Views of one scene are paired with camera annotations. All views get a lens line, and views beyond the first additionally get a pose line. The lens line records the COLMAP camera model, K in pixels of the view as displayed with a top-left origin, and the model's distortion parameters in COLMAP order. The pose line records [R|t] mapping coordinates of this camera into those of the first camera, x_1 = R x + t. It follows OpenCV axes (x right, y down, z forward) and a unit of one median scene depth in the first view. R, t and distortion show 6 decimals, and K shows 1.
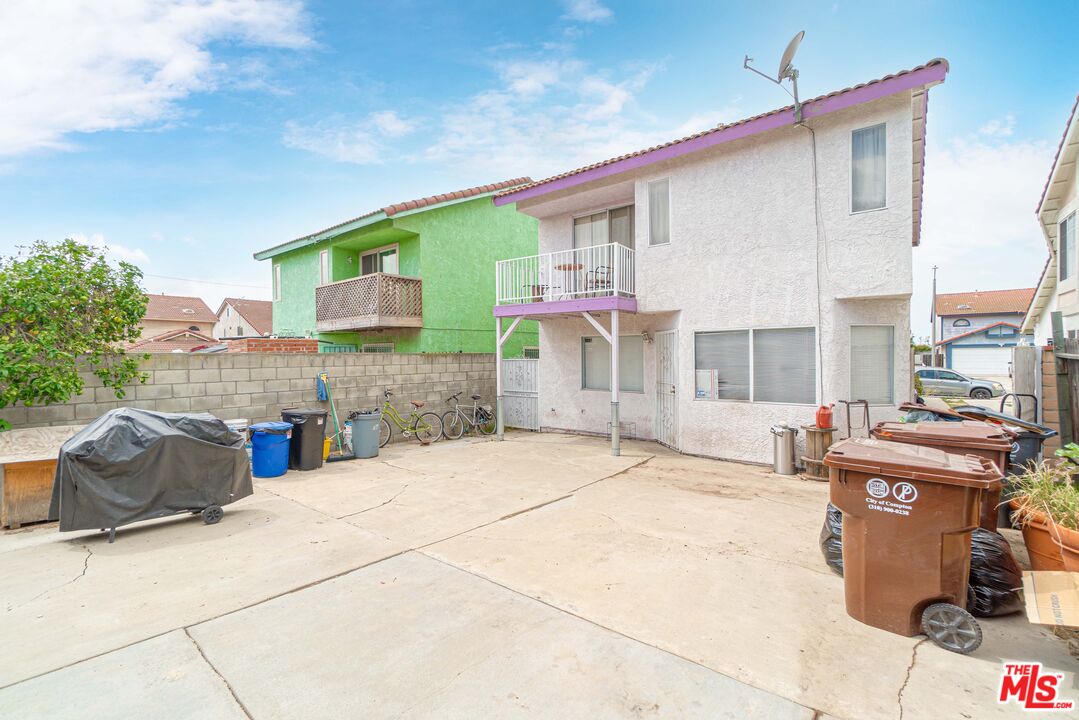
lens RADIAL K [[503.3, 0, 518.7], [0, 503.3, 359.8], [0, 0, 1]] dist [-0.002979, -0.000323]
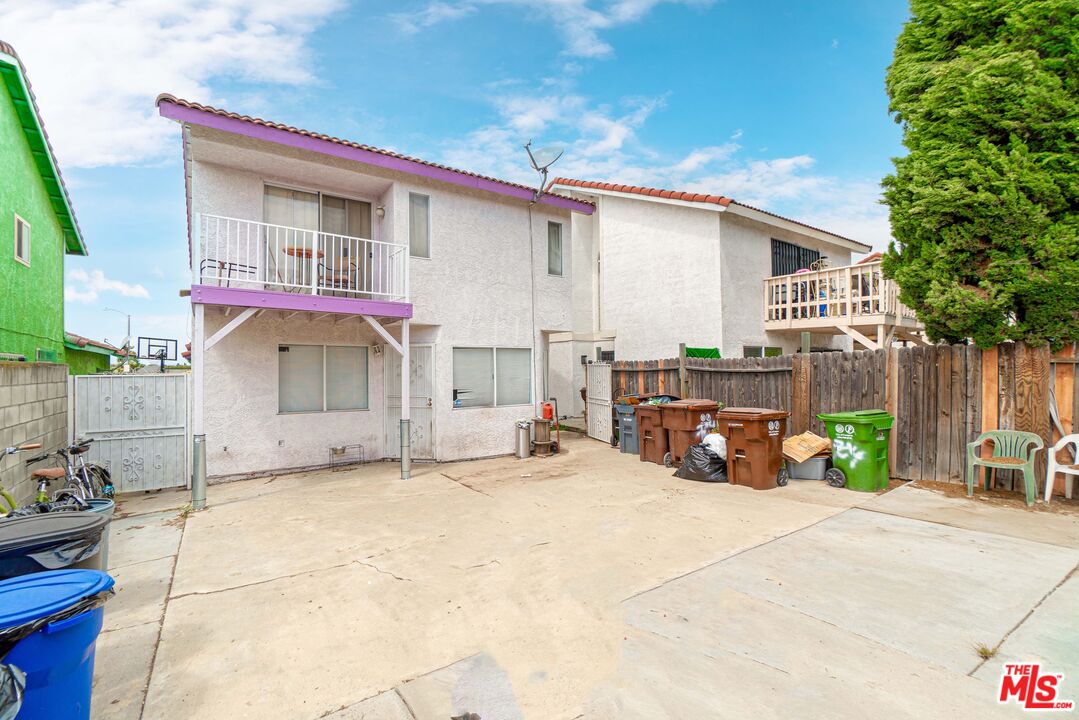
lens RADIAL K [[489.9, 0, 540.8], [0, 489.9, 352.3], [0, 0, 1]] dist [0.000055, 0.000518]
pose [[0.223489, 0.038520, 0.973945, -0.683798], [0.010886, 0.999058, -0.042011, 0.003286], [-0.974646, 0.019991, 0.222859, 0.619630]]
